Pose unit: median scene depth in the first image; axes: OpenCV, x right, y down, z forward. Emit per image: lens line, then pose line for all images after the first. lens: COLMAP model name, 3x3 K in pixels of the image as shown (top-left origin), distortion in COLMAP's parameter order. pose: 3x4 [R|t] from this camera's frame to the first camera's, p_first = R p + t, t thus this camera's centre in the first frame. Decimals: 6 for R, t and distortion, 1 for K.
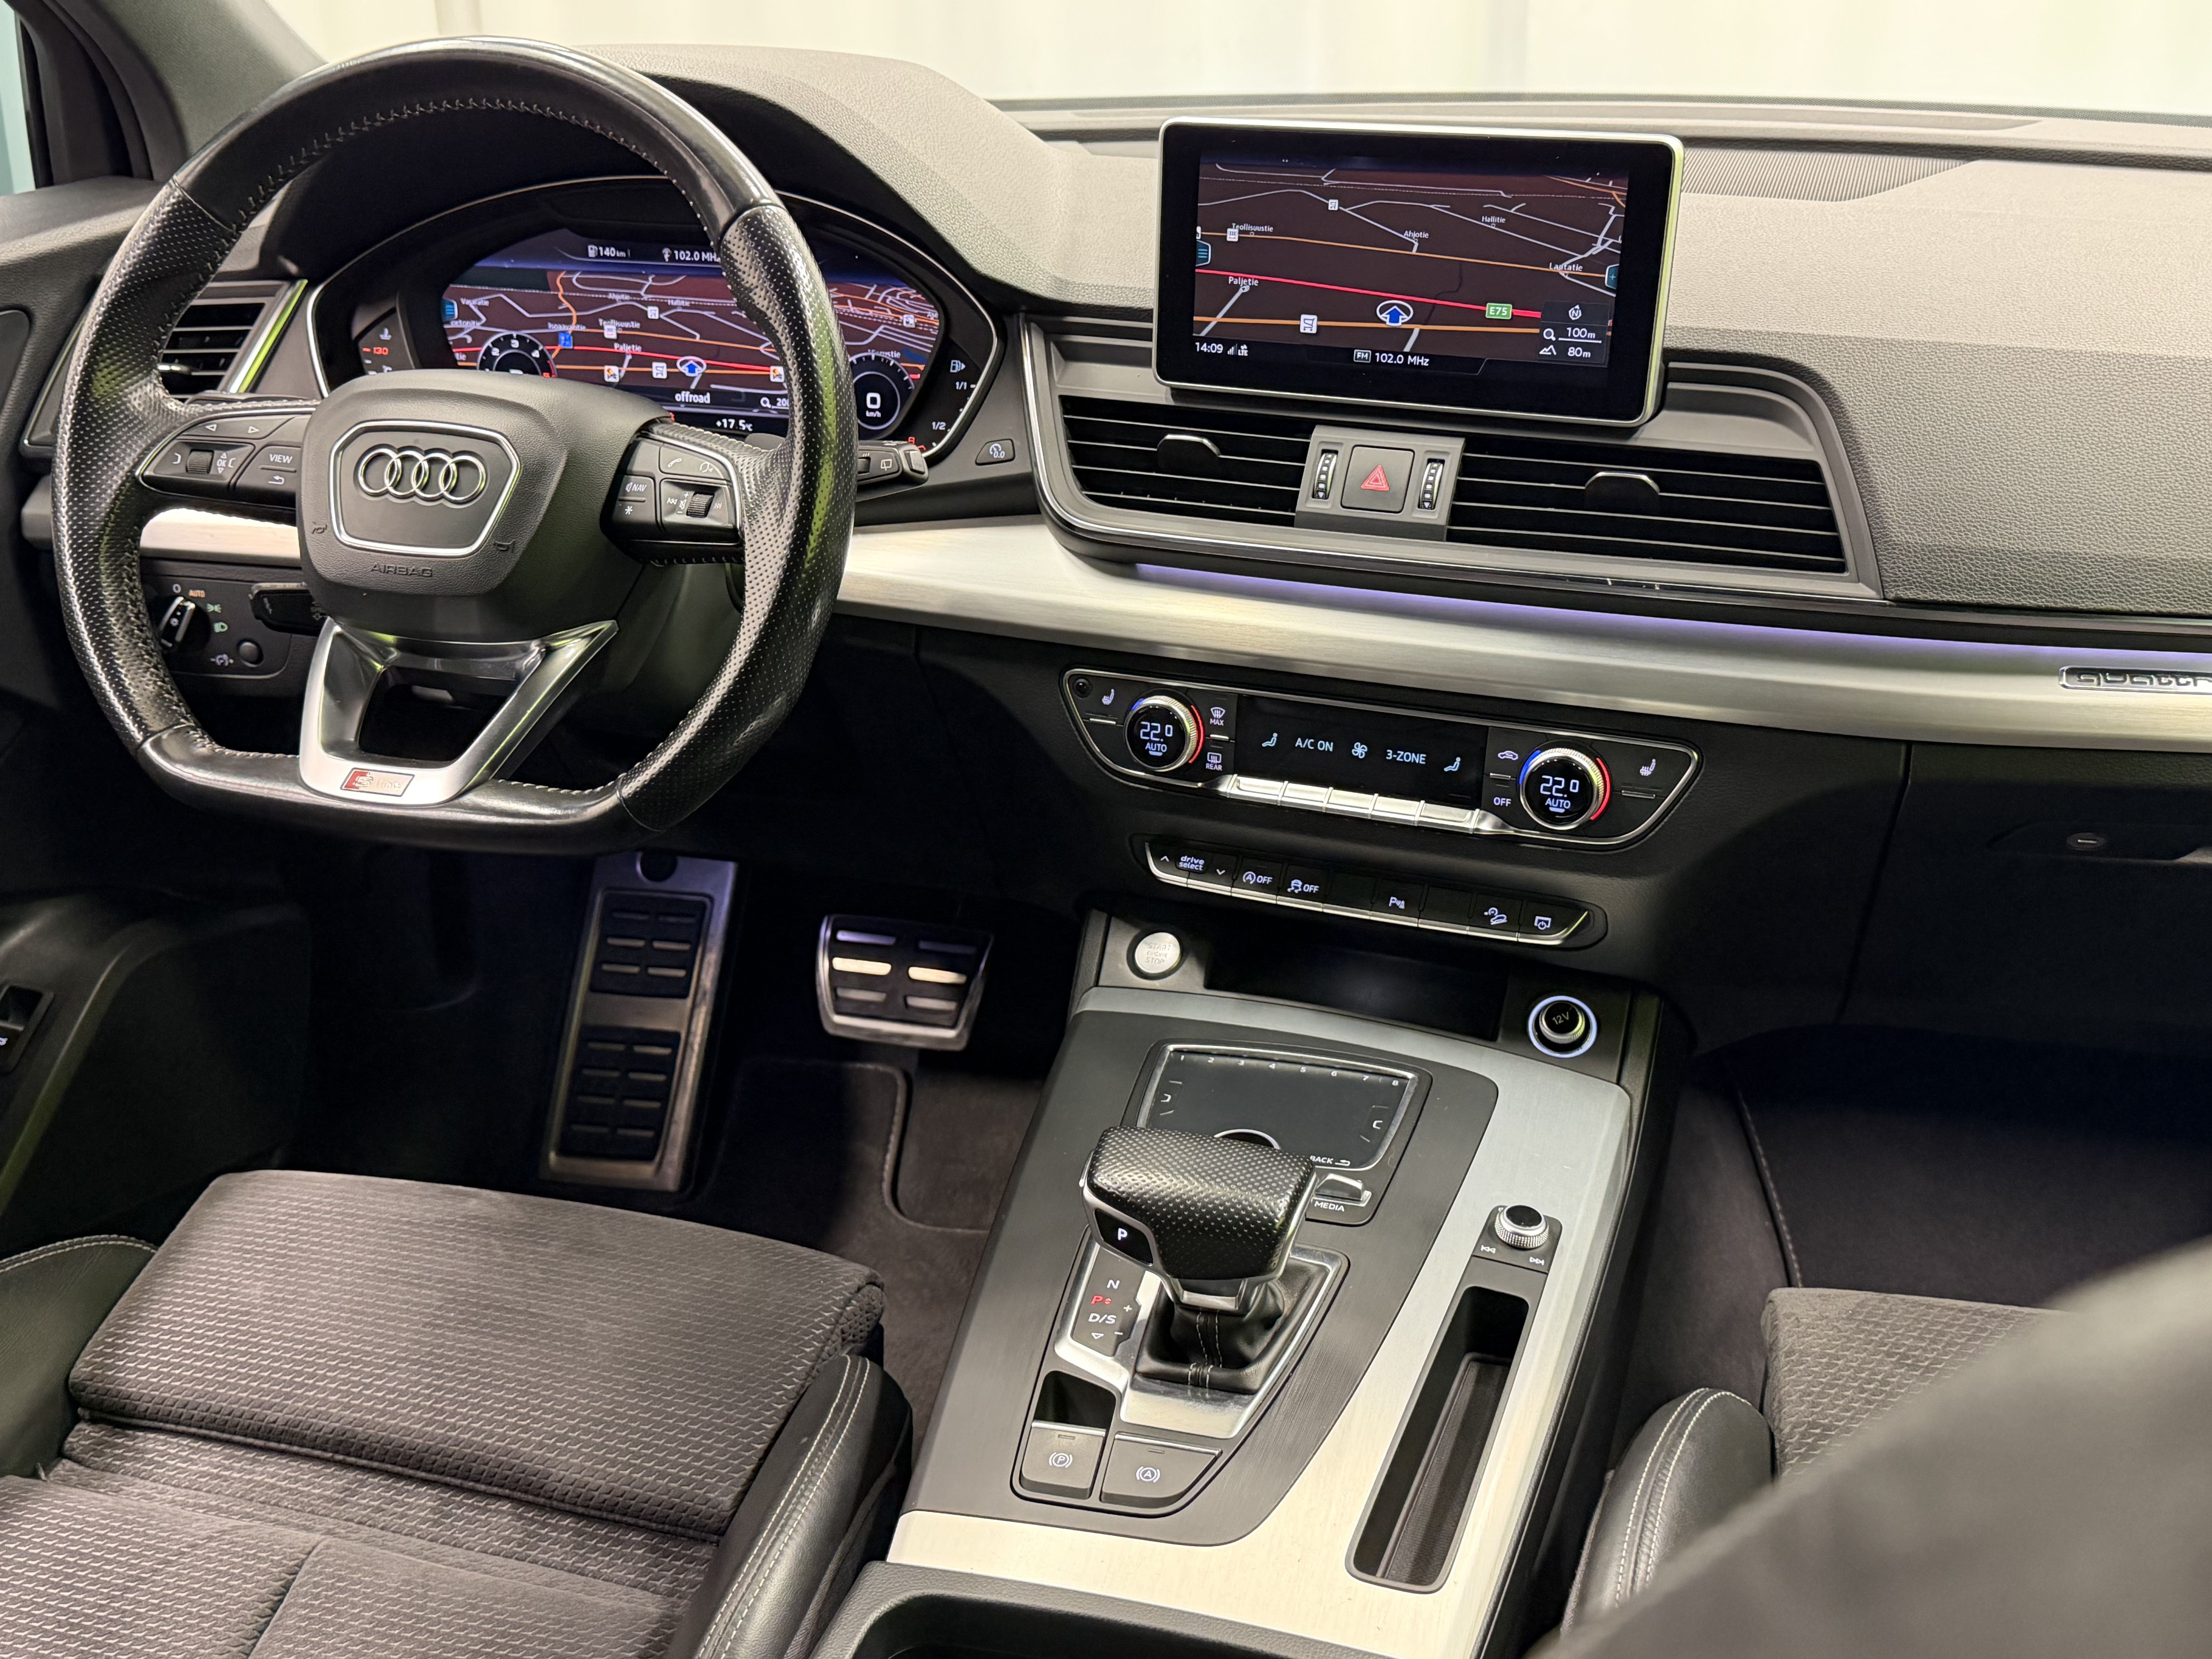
lens RADIAL K [[2219.0, 0, 1106.0], [0, 2219.0, 829.5], [0, 0, 1]] dist [0.004261, -0.019121]
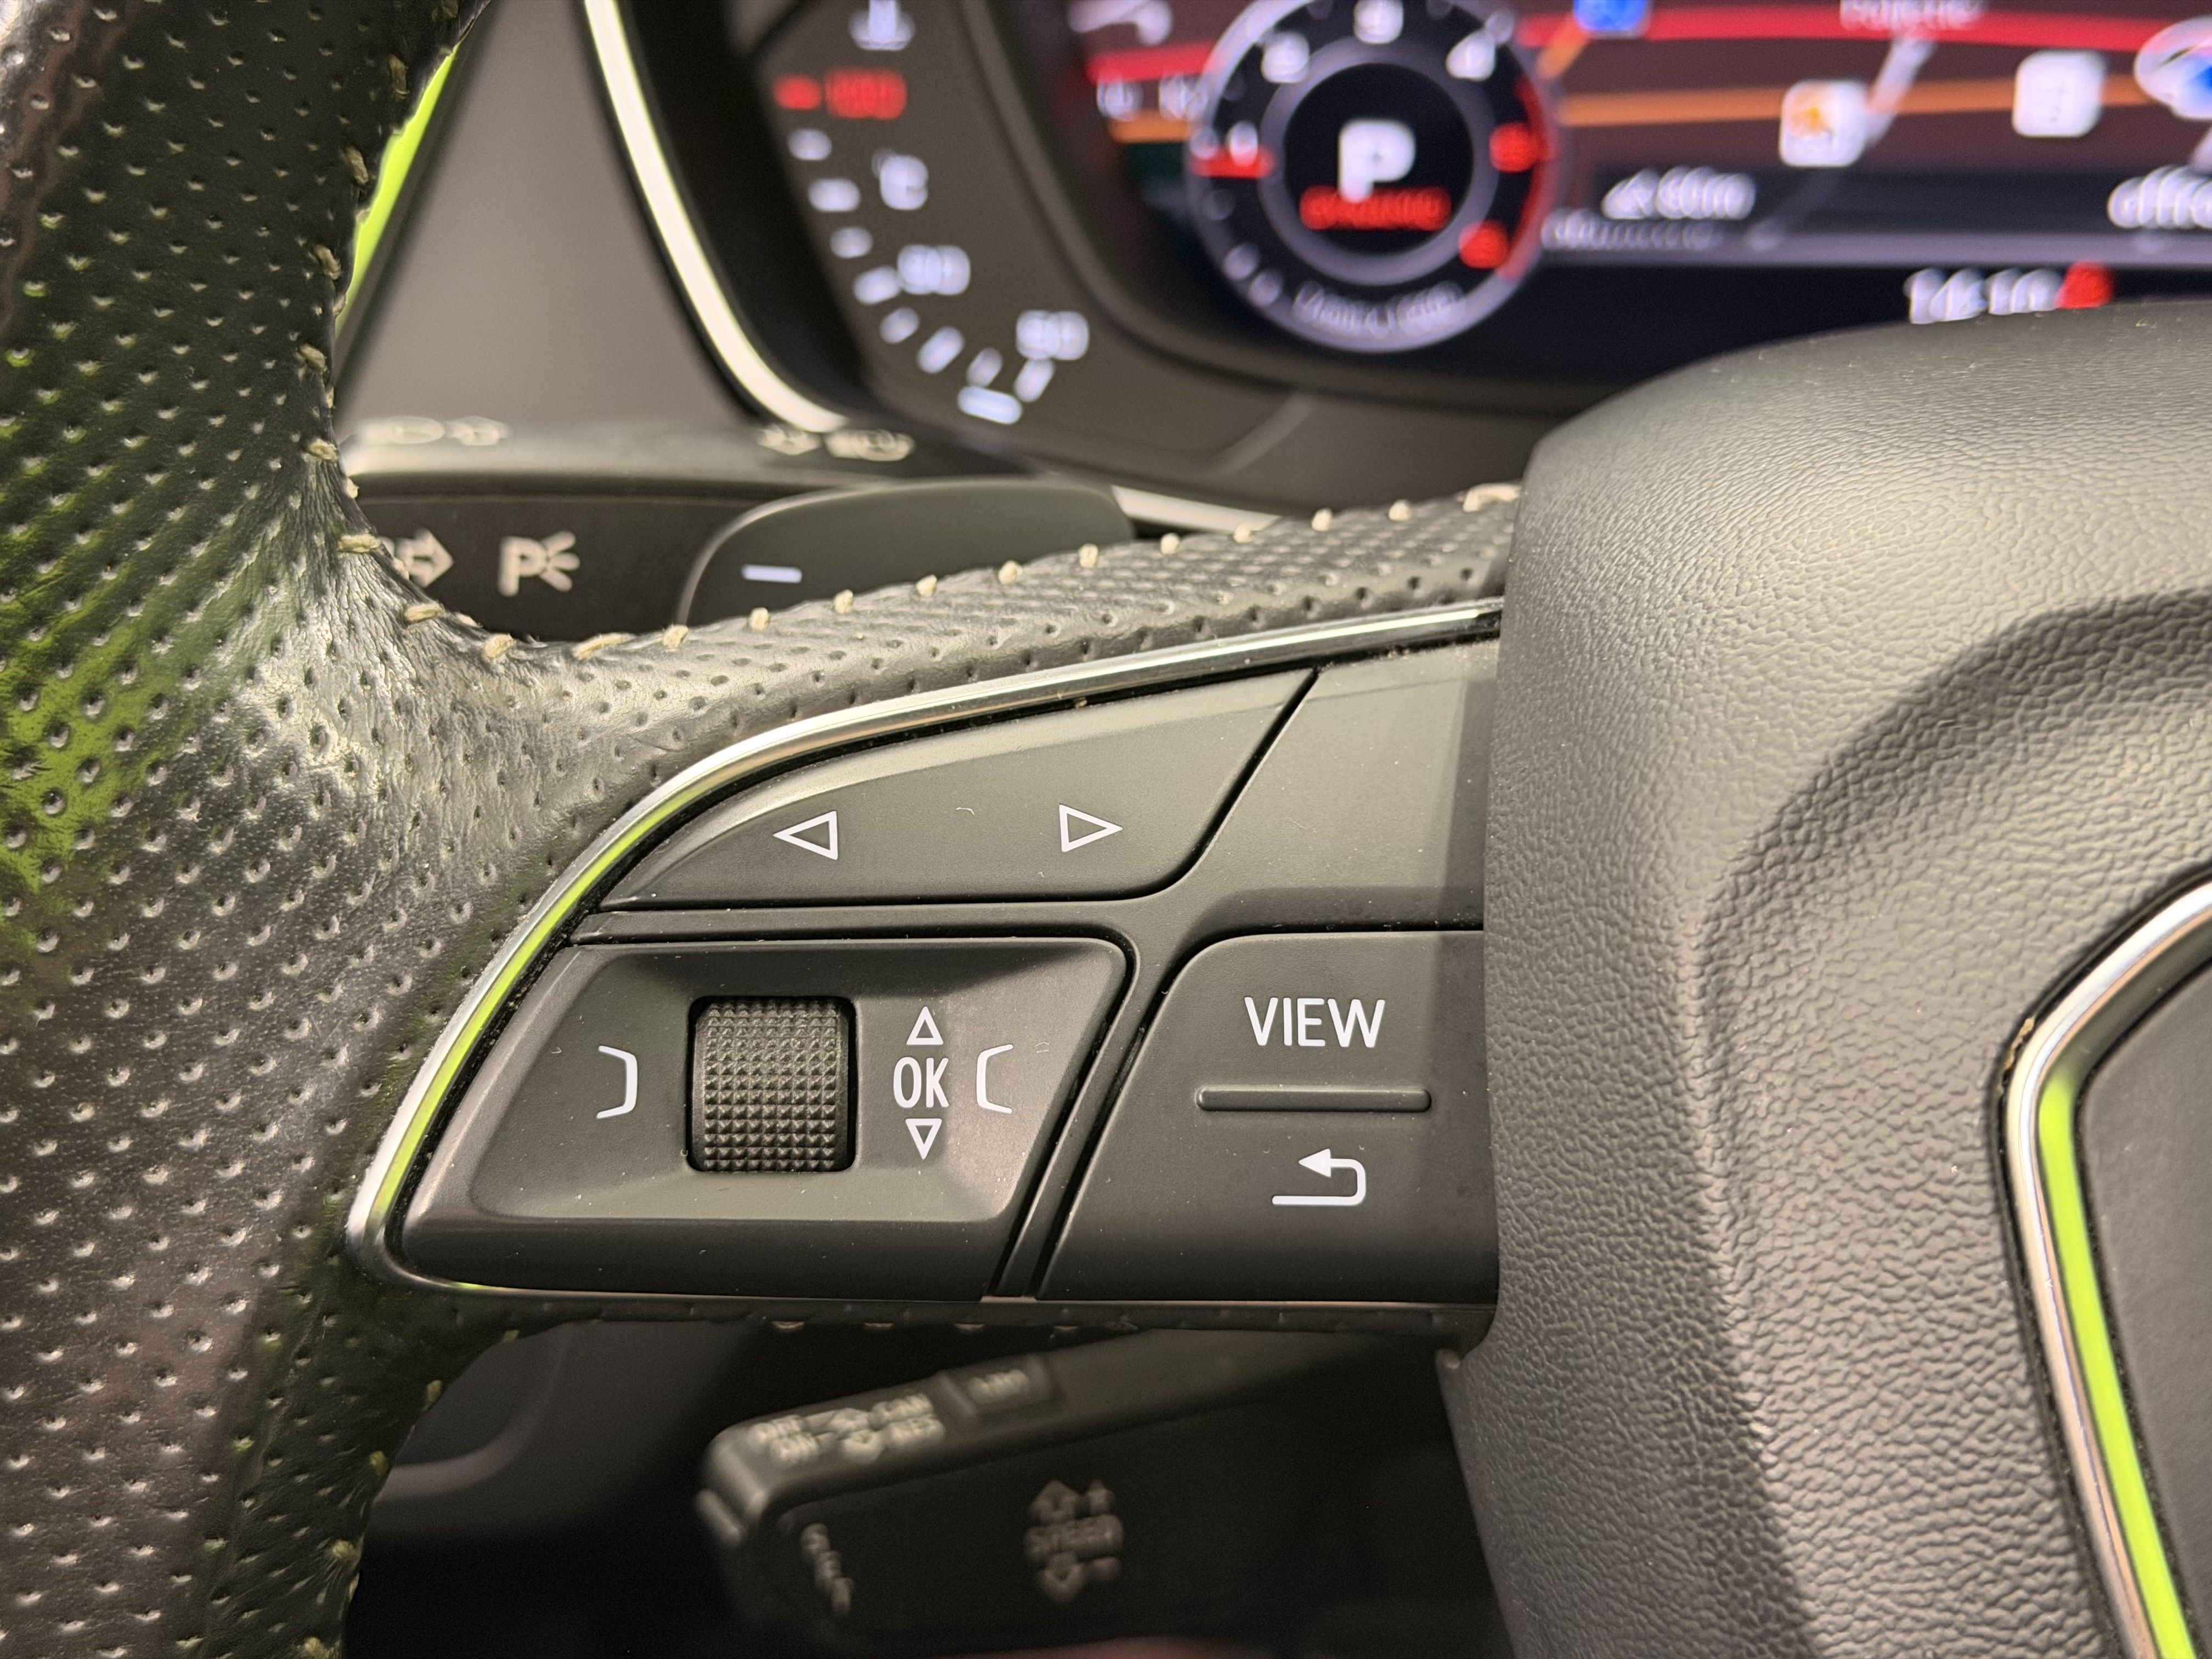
lens RADIAL K [[3059.6, 0, 1106.0], [0, 3059.6, 829.5], [0, 0, 1]] dist [0.189387, -0.021581]
pose [[0.993417, -0.083621, 0.078292, -0.399536], [0.076230, 0.992738, 0.093058, -0.199602], [-0.085505, -0.086478, 0.992578, 0.793014]]
